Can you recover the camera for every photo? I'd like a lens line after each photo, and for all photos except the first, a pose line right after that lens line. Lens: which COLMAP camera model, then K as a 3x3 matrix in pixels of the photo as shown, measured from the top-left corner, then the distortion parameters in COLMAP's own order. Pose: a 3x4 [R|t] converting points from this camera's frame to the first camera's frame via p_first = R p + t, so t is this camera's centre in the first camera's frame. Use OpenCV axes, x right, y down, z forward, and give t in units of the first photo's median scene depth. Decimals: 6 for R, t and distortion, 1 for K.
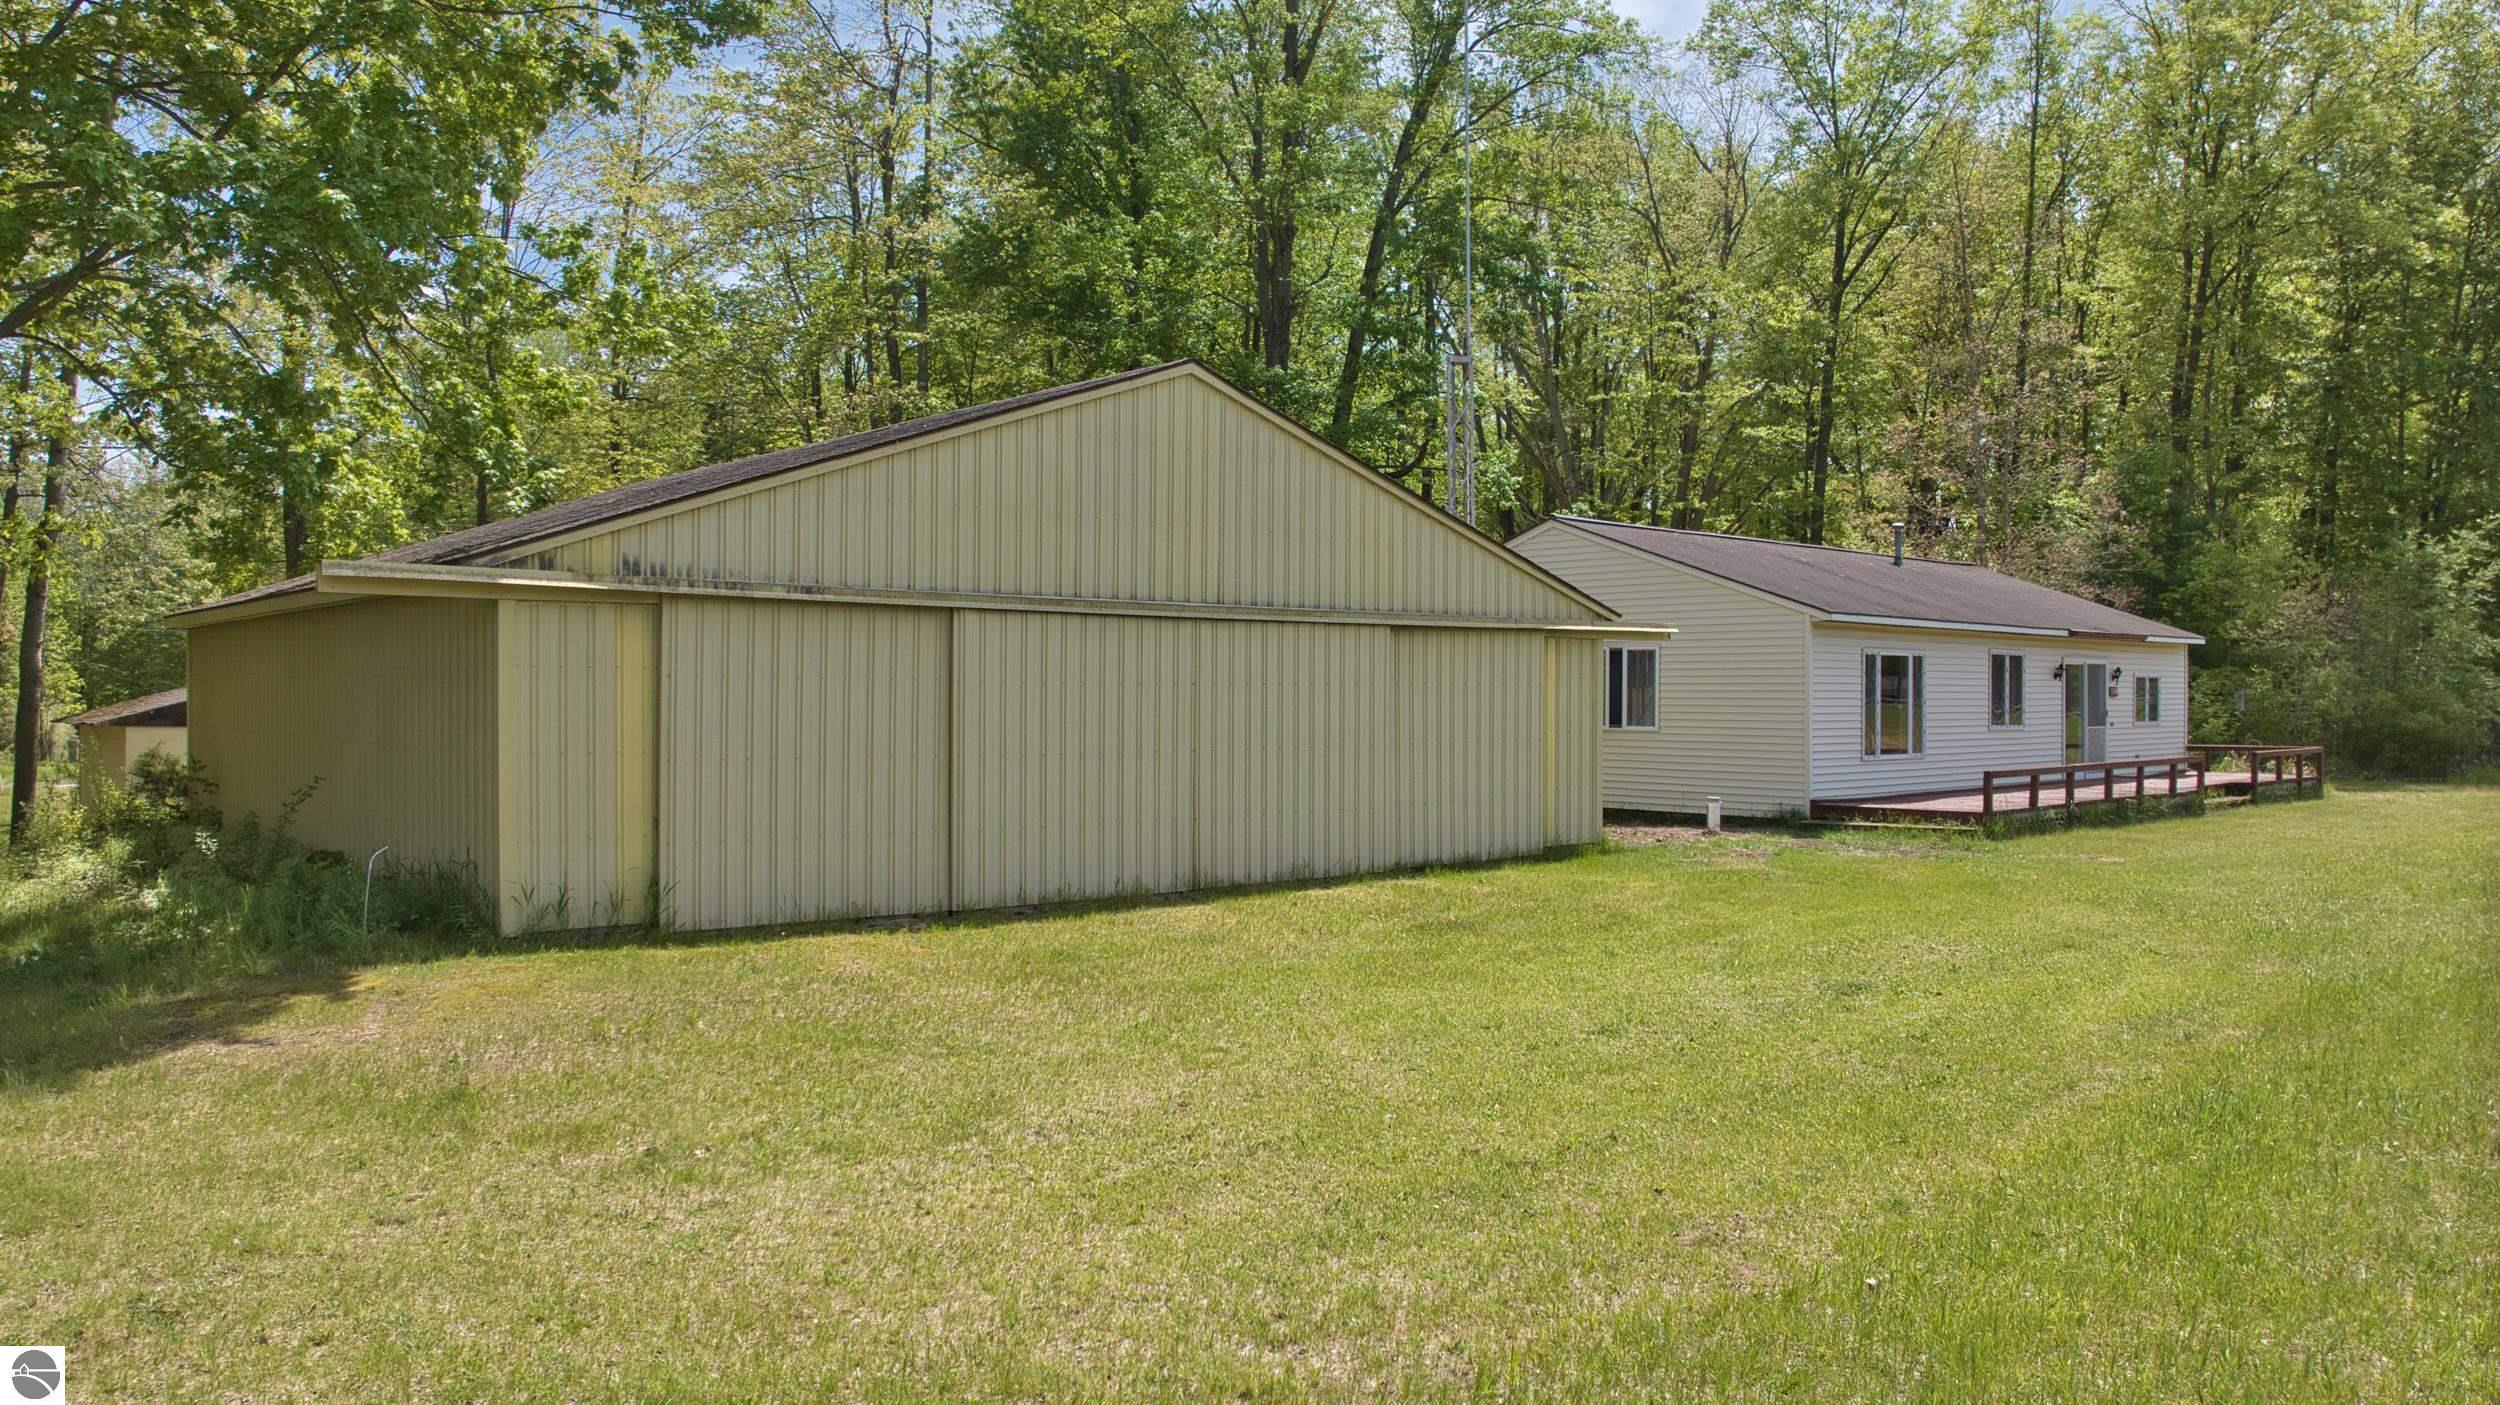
lens RADIAL K [[1755.9, 0, 1266.2], [0, 1755.9, 708.4], [0, 0, 1]] dist [-0.101934, -0.019130]
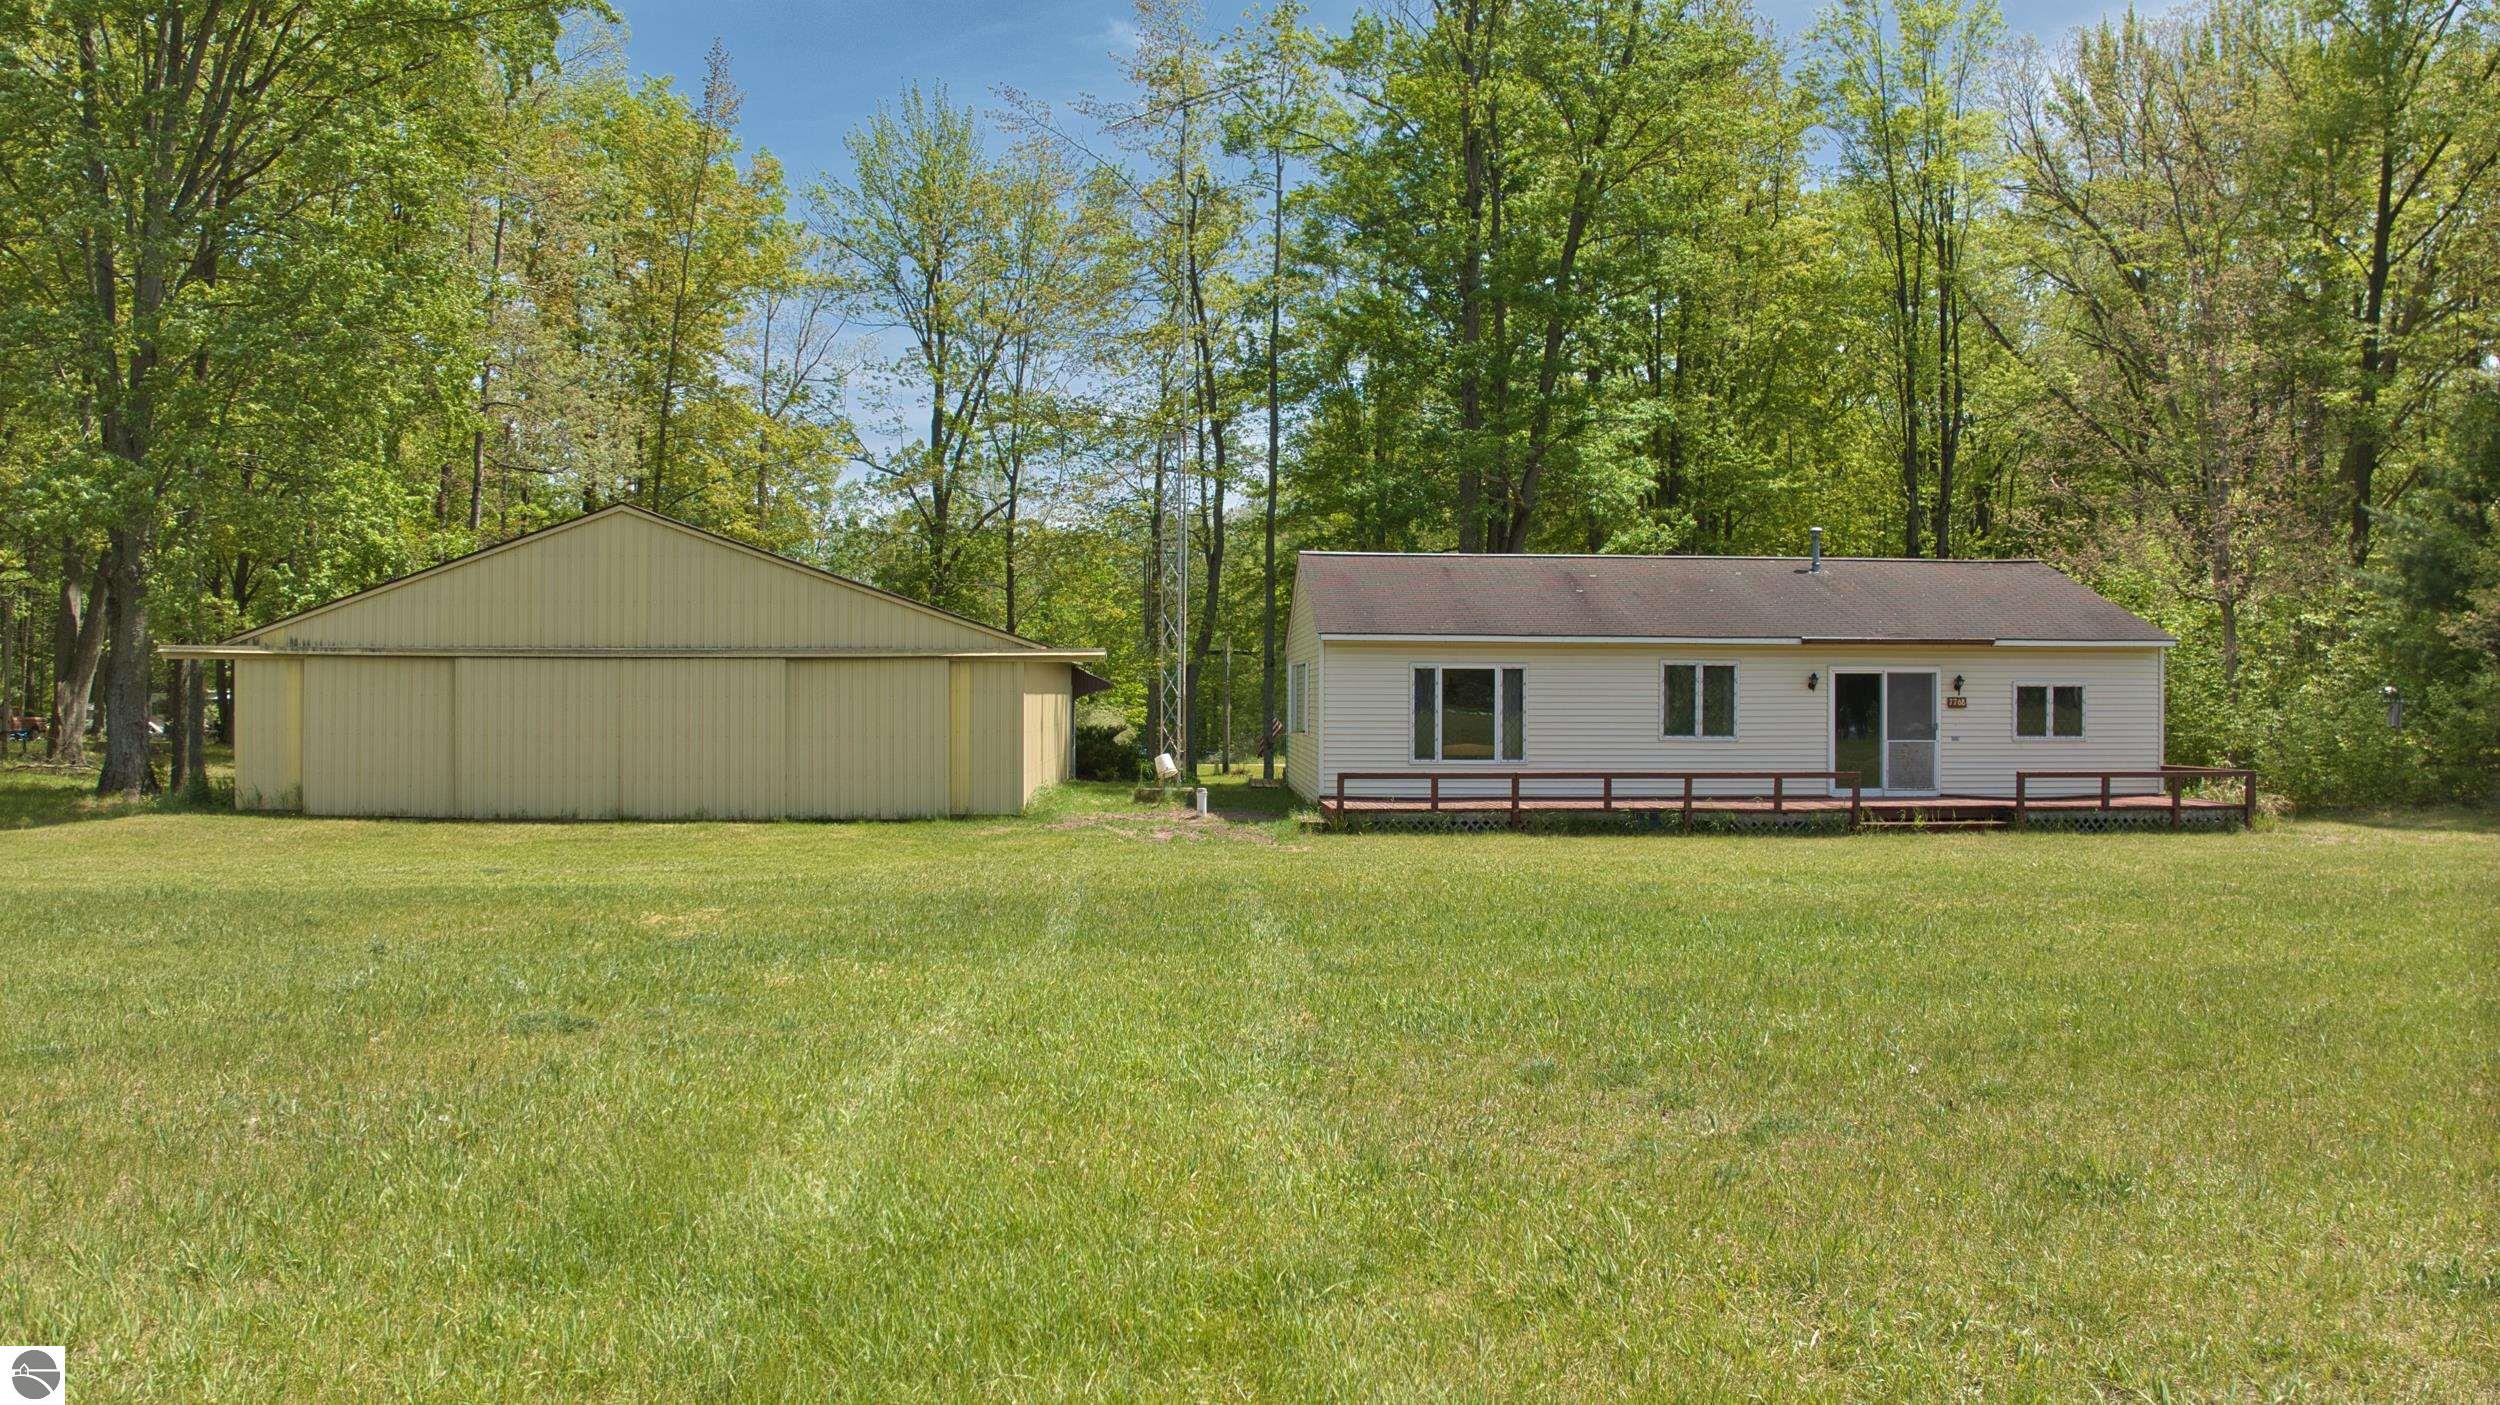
lens RADIAL K [[1755.9, 0, 1251.7], [0, 1755.9, 712.2], [0, 0, 1]] dist [-0.101934, -0.019130]
pose [[0.770005, 0.005128, -0.638018, 1.271961], [-0.007945, 0.999967, -0.001551, -0.000512], [0.637989, 0.006263, 0.770020, 0.091166]]
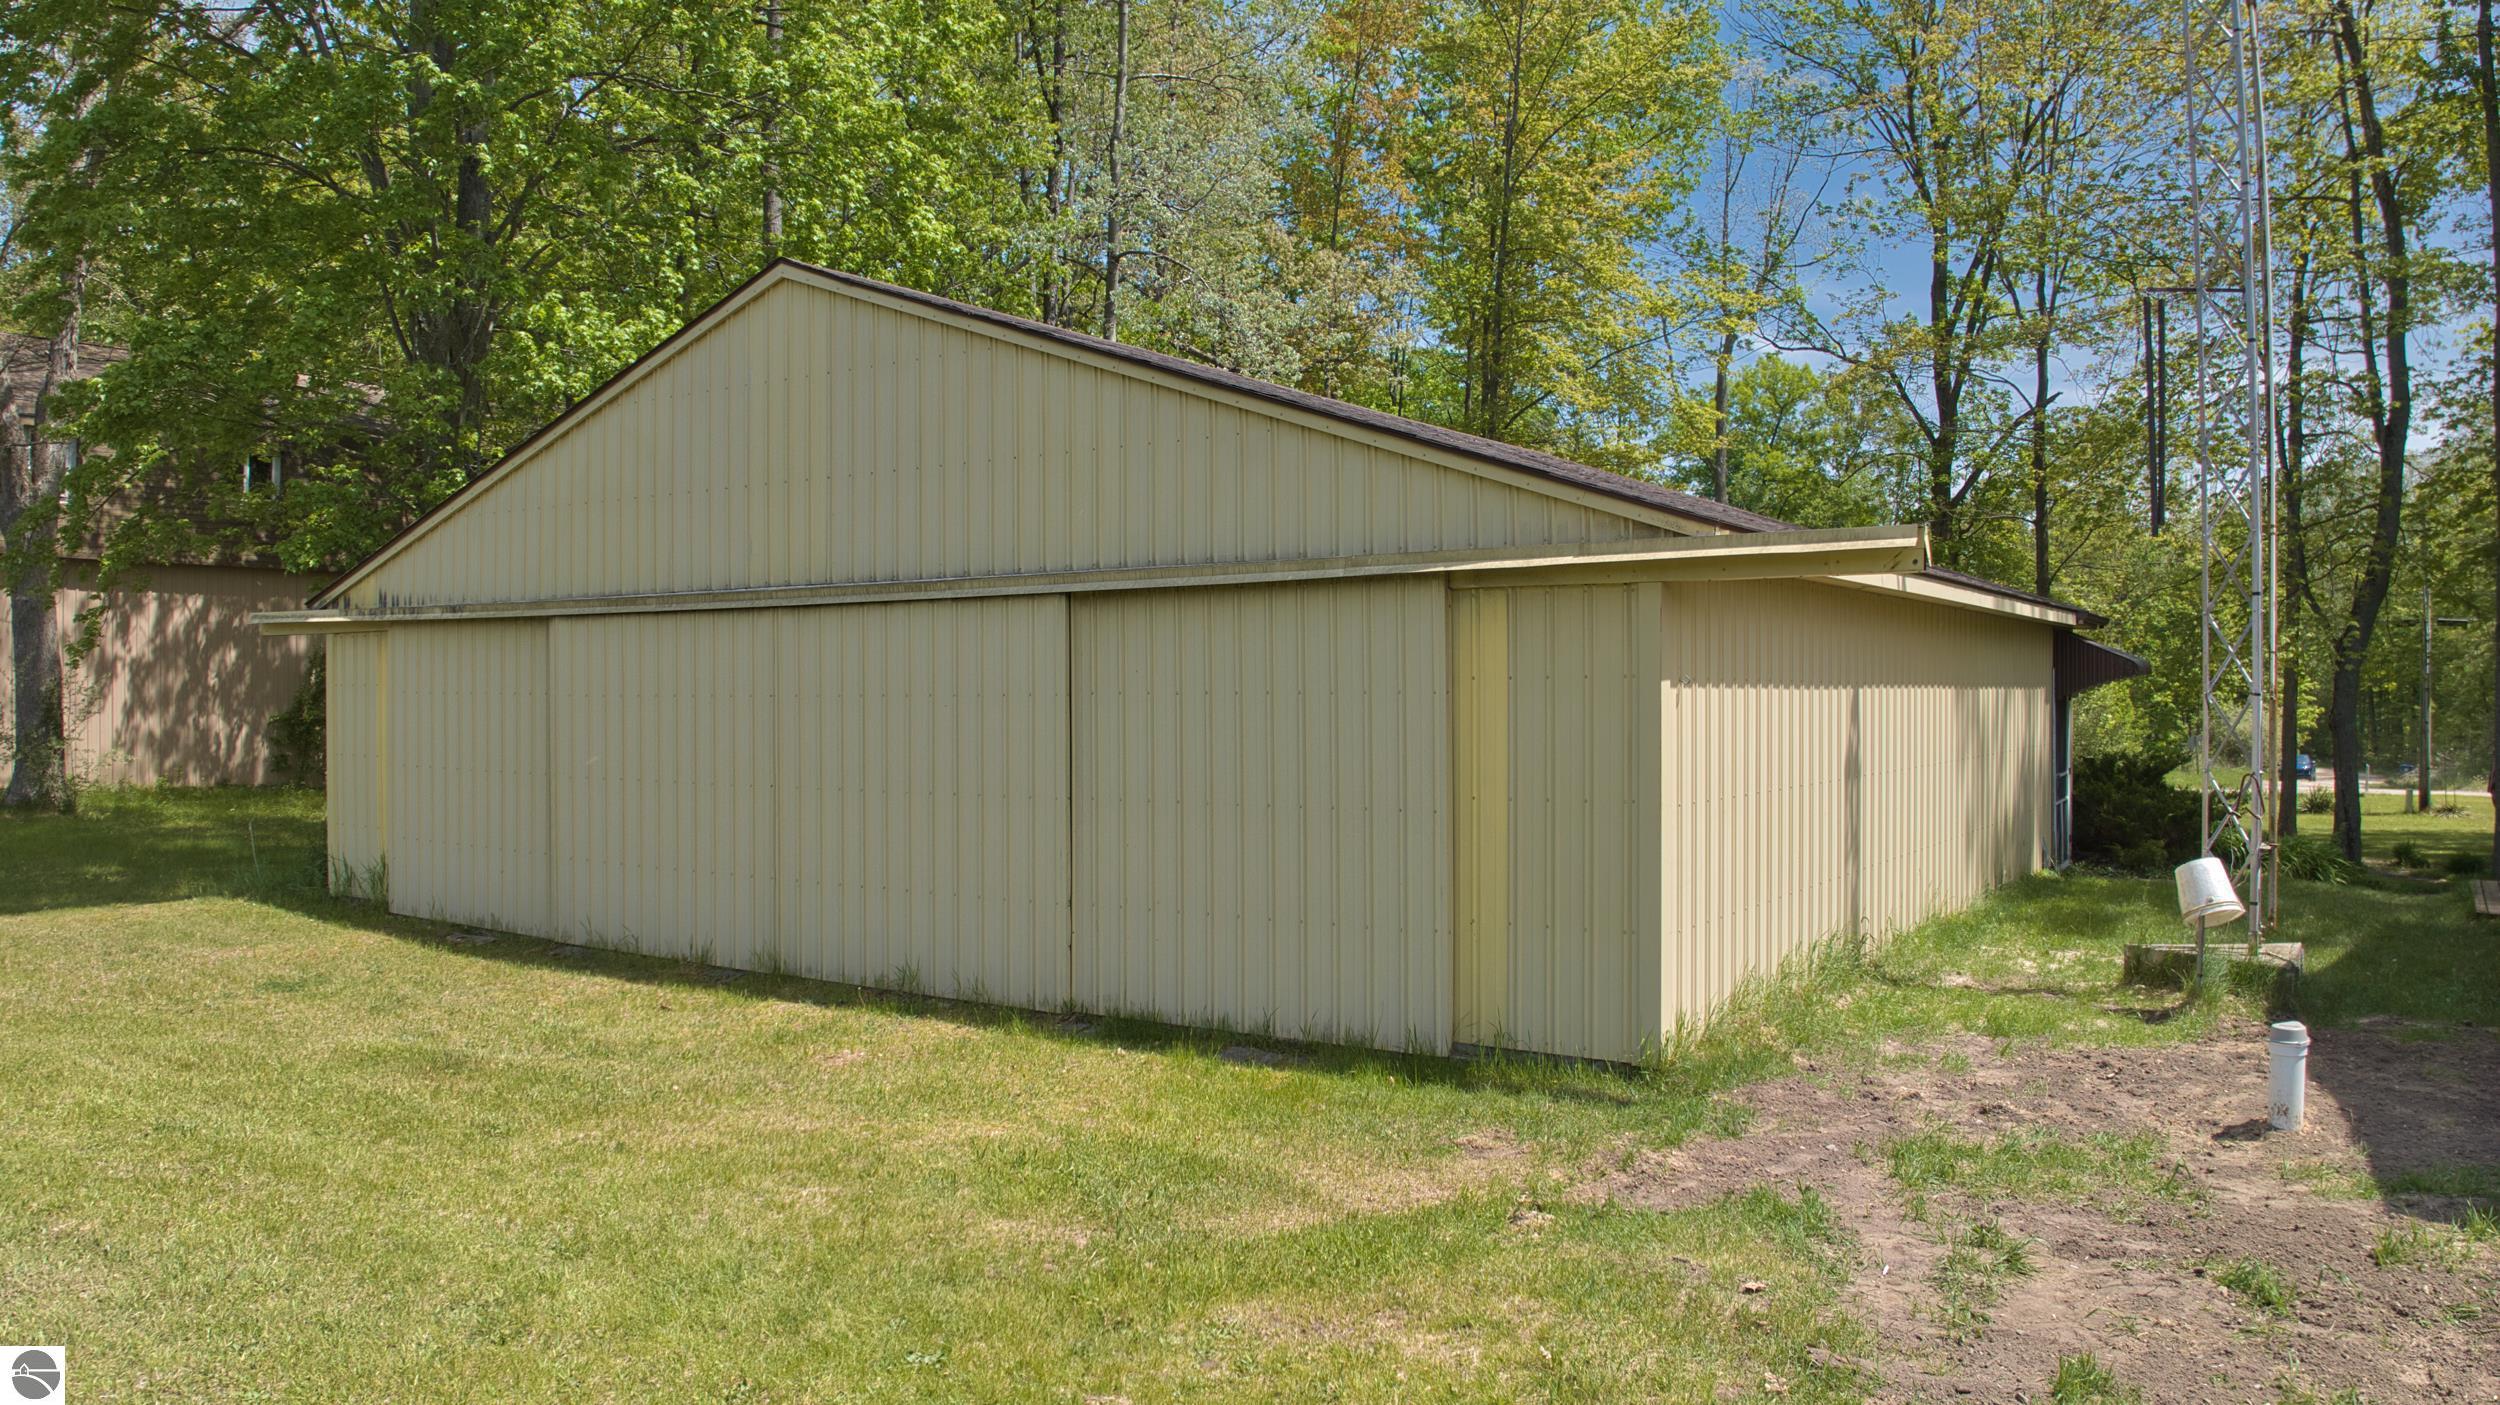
lens RADIAL K [[1755.9, 0, 1257.7], [0, 1755.9, 711.4], [0, 0, 1]] dist [-0.101934, -0.019130]
pose [[0.248120, 0.005725, -0.968712, 0.618843], [-0.008338, 0.999958, 0.003774, -0.009934], [0.968693, 0.007141, 0.248157, 0.867597]]
